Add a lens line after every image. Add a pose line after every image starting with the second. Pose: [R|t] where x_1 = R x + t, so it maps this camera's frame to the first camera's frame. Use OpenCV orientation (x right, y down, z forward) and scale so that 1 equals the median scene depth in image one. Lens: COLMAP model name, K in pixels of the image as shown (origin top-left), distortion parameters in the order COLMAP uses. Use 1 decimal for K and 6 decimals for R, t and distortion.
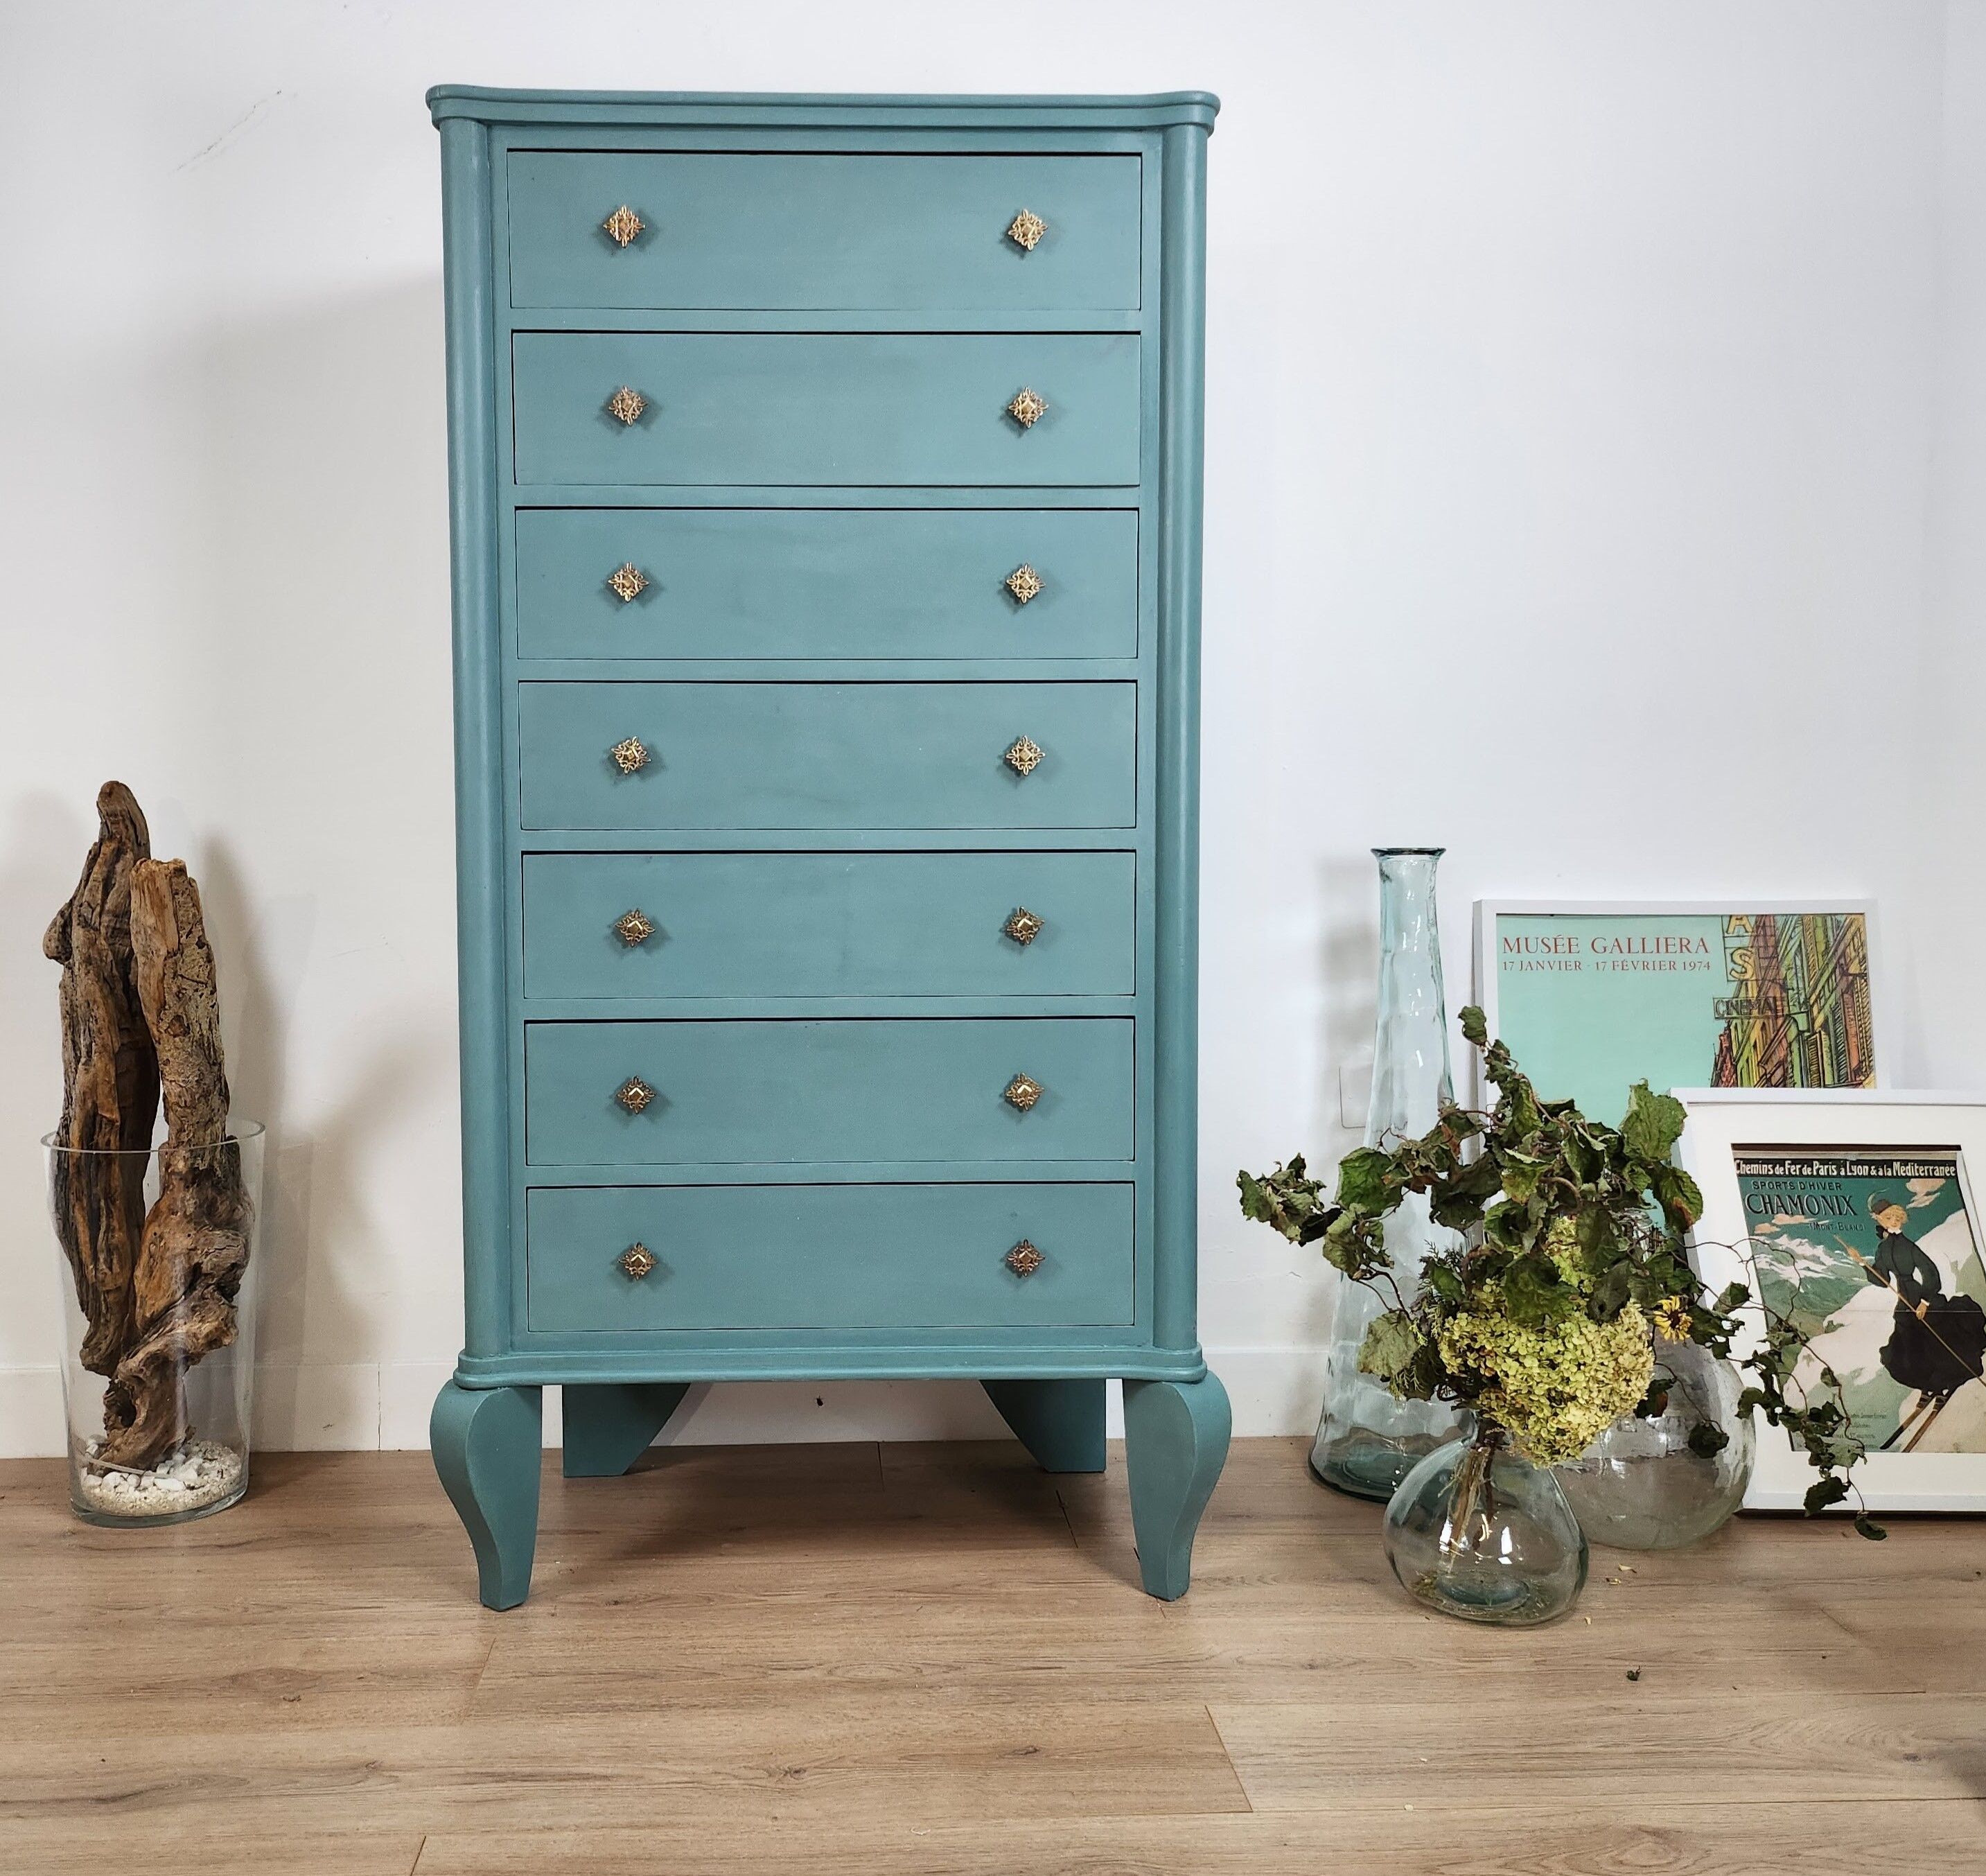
lens RADIAL K [[1934.1, 0, 913.4], [0, 1934.1, 915.8], [0, 0, 1]] dist [0.082649, -0.086032]
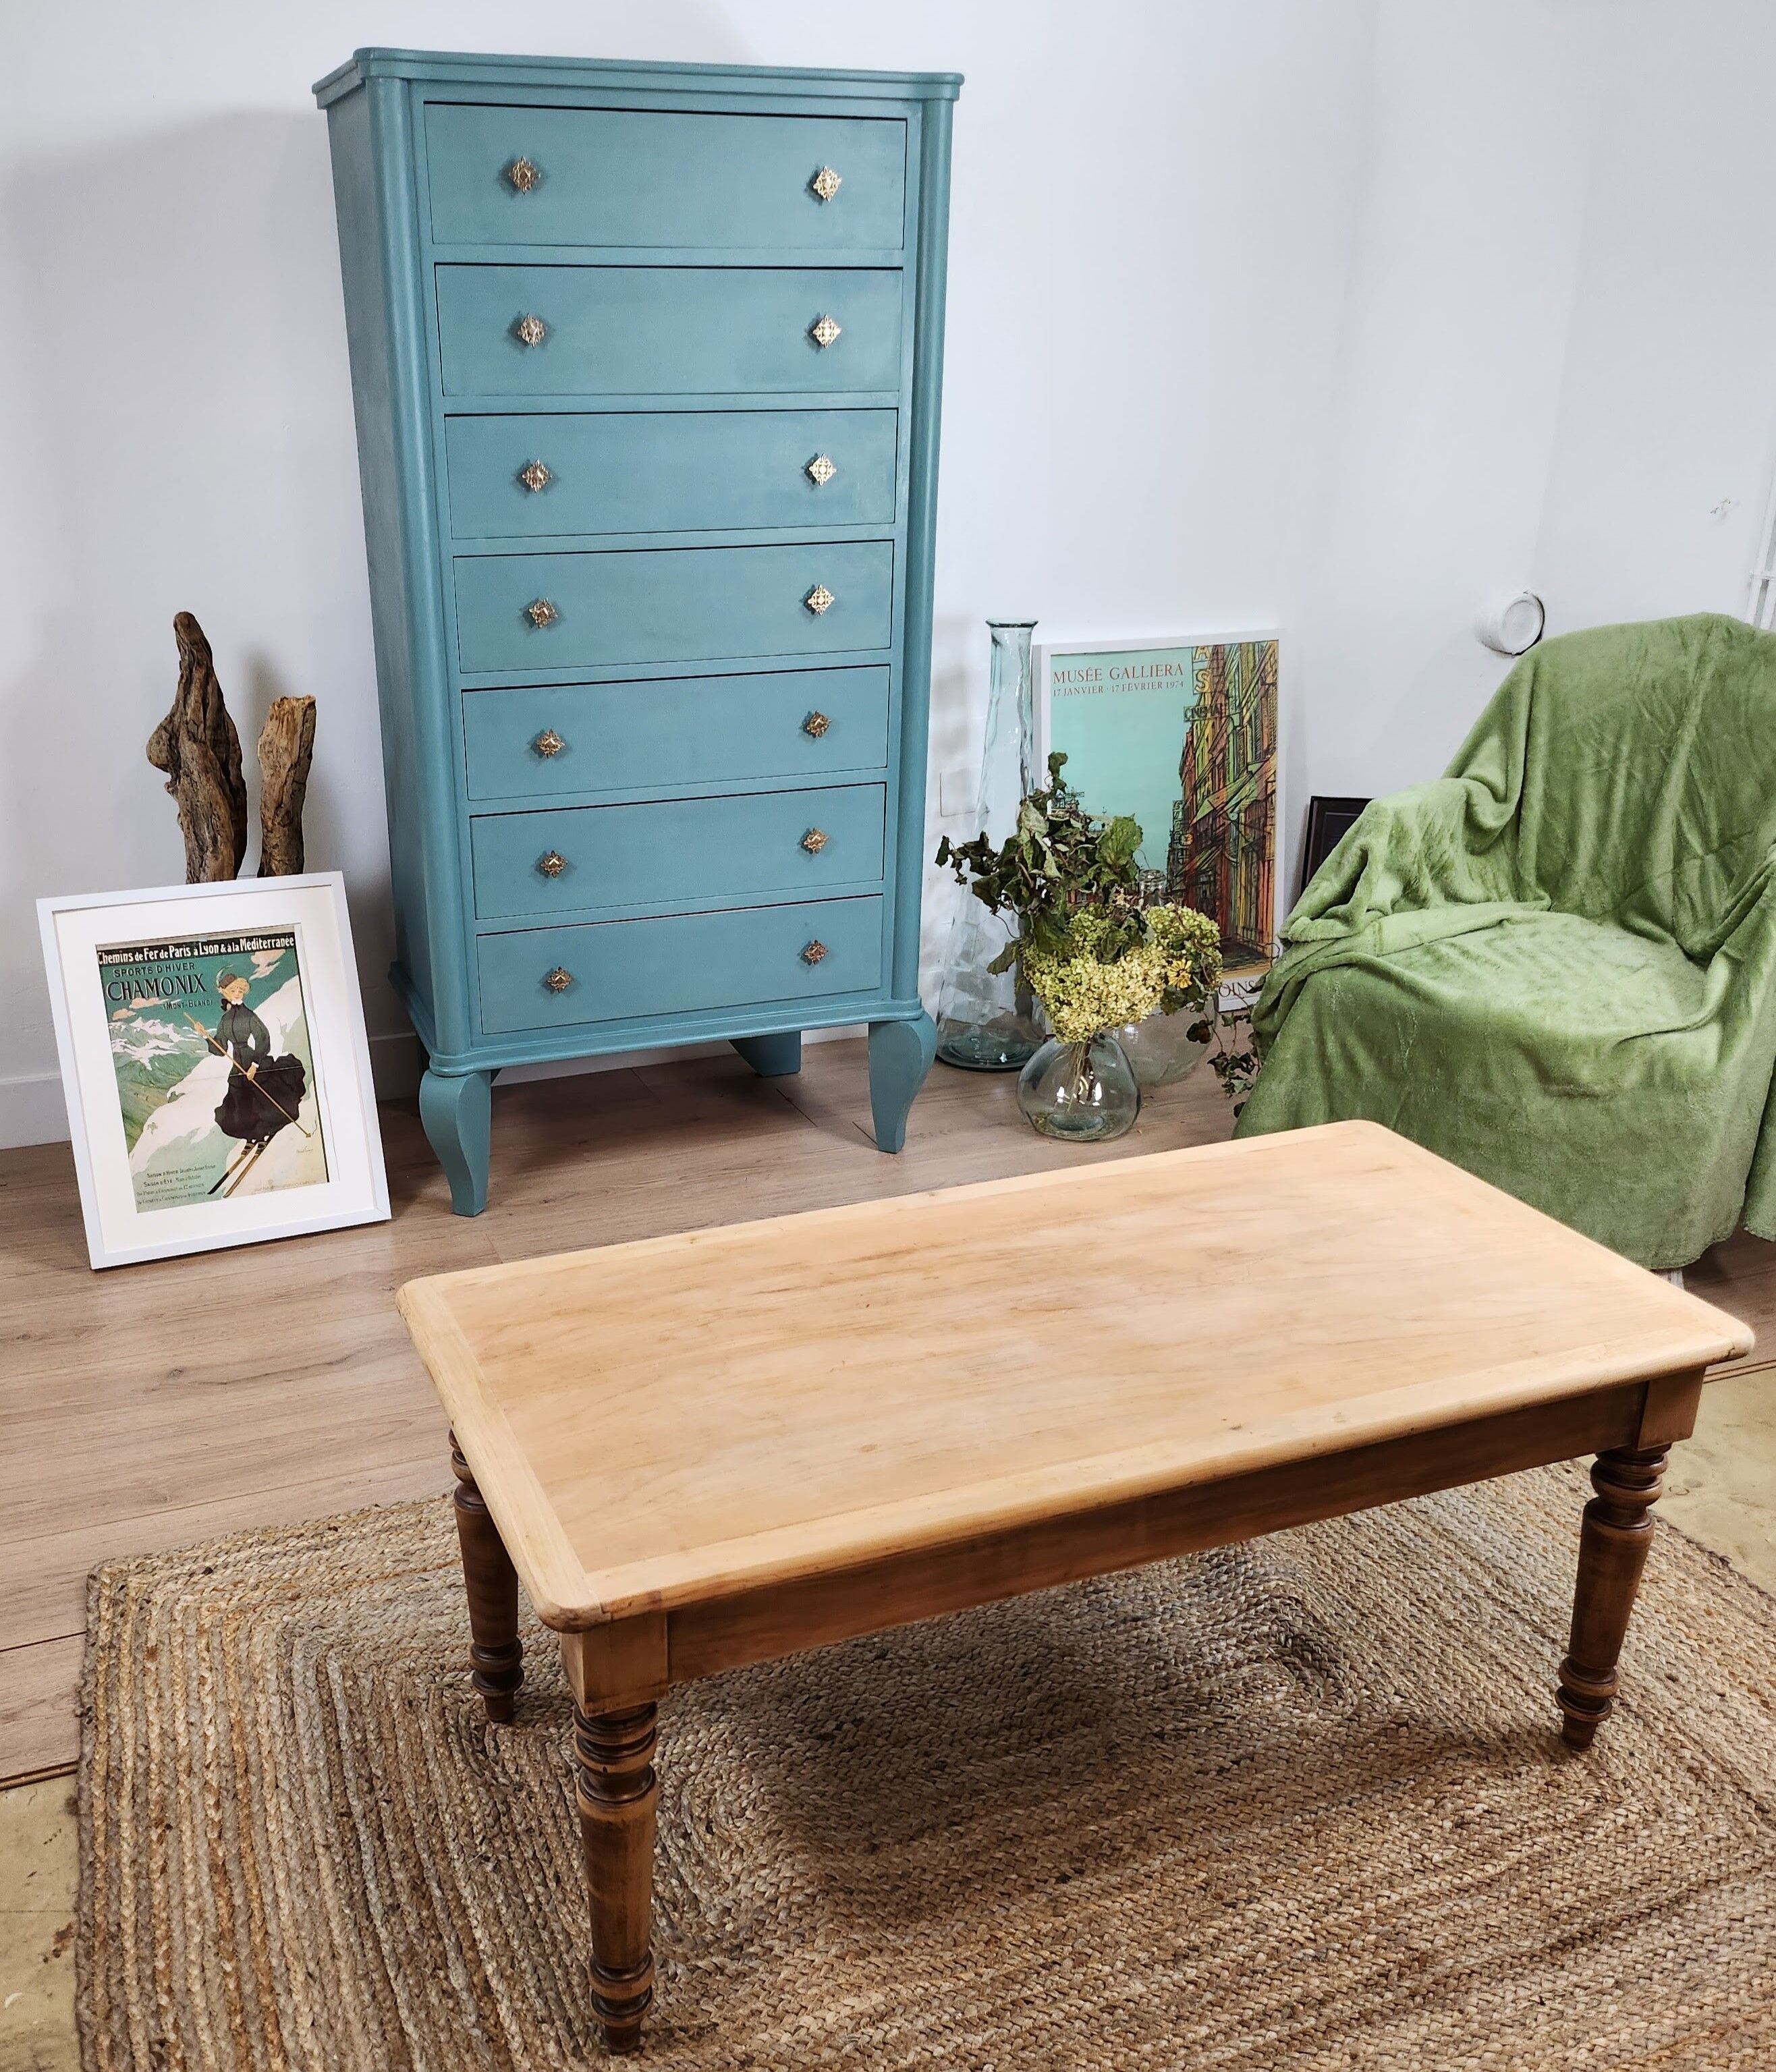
lens RADIAL K [[1894.0, 0, 763.7], [0, 1894.0, 1104.2], [0, 0, 1]] dist [0.058828, -0.019264]
pose [[0.949846, -0.116798, 0.290087, -0.415081], [0.015123, 0.943703, 0.330447, -0.191869], [-0.312351, -0.309487, 0.898139, -0.317939]]
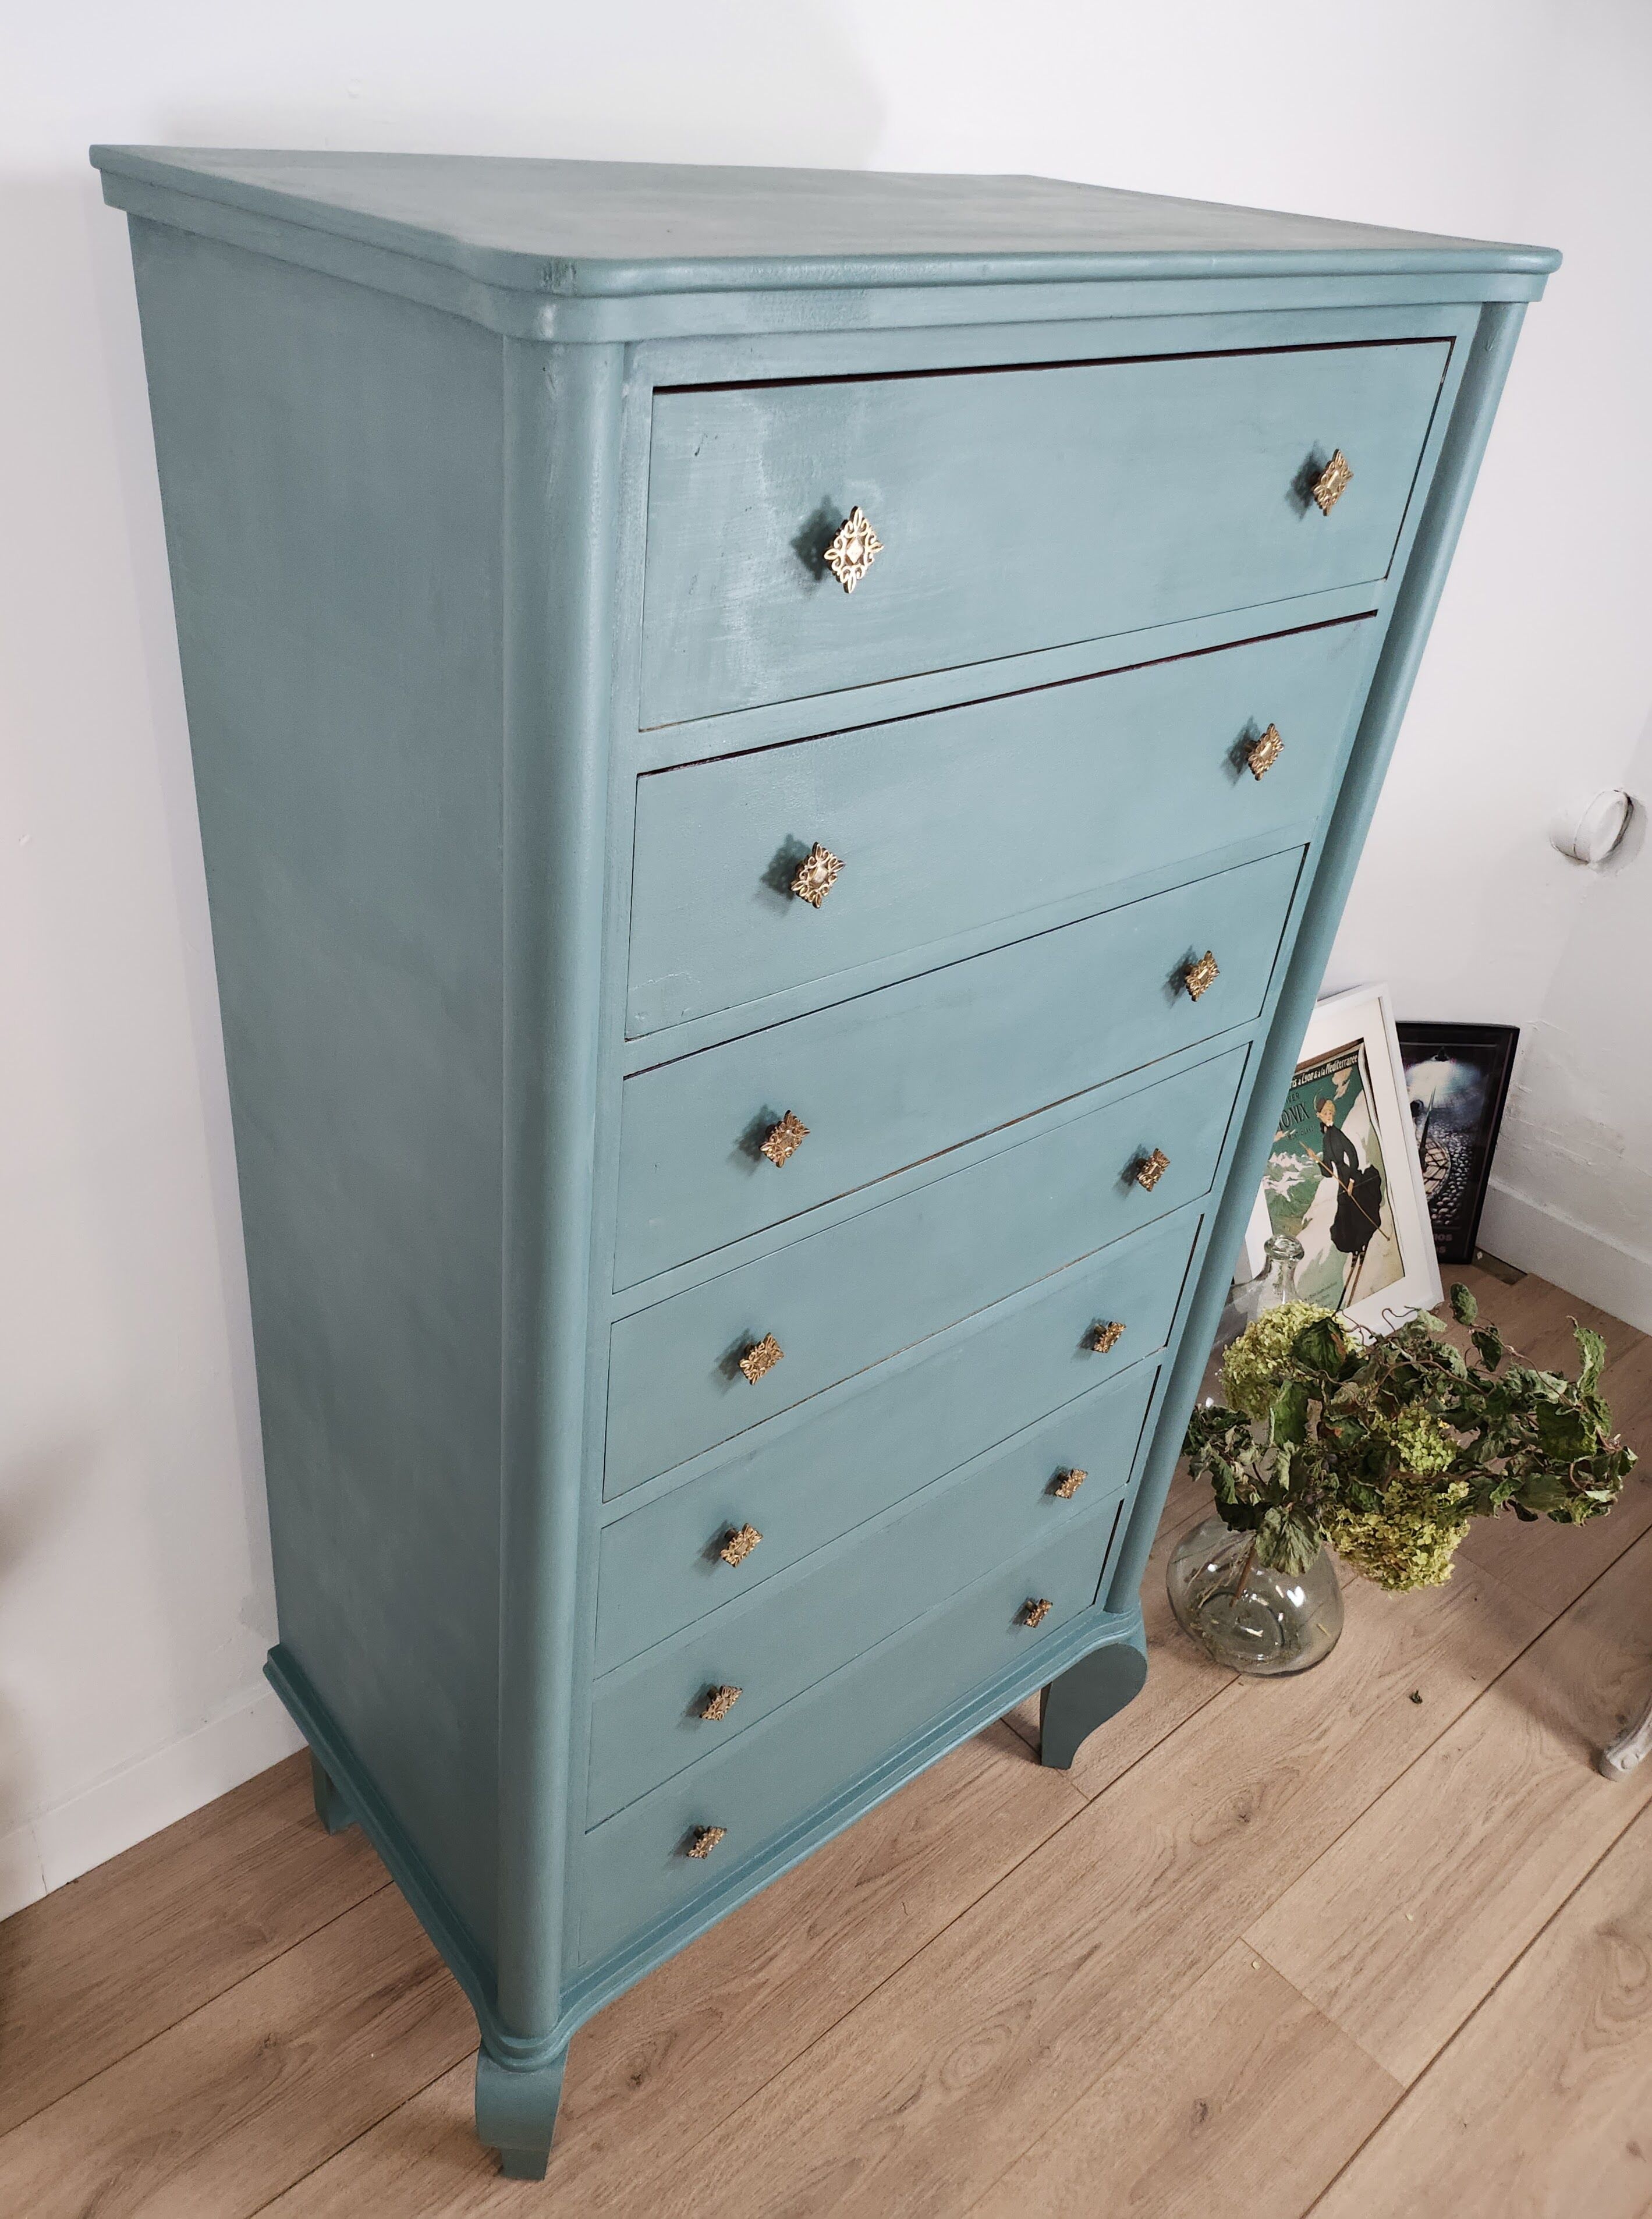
lens RADIAL K [[1638.8, 0, 729.6], [0, 1638.8, 1070.8], [0, 0, 1]] dist [0.075388, -0.086730]
pose [[0.796630, -0.263776, 0.543878, -0.421595], [-0.036886, 0.876873, 0.479305, -0.424270], [-0.603341, -0.401890, 0.688814, 0.661707]]
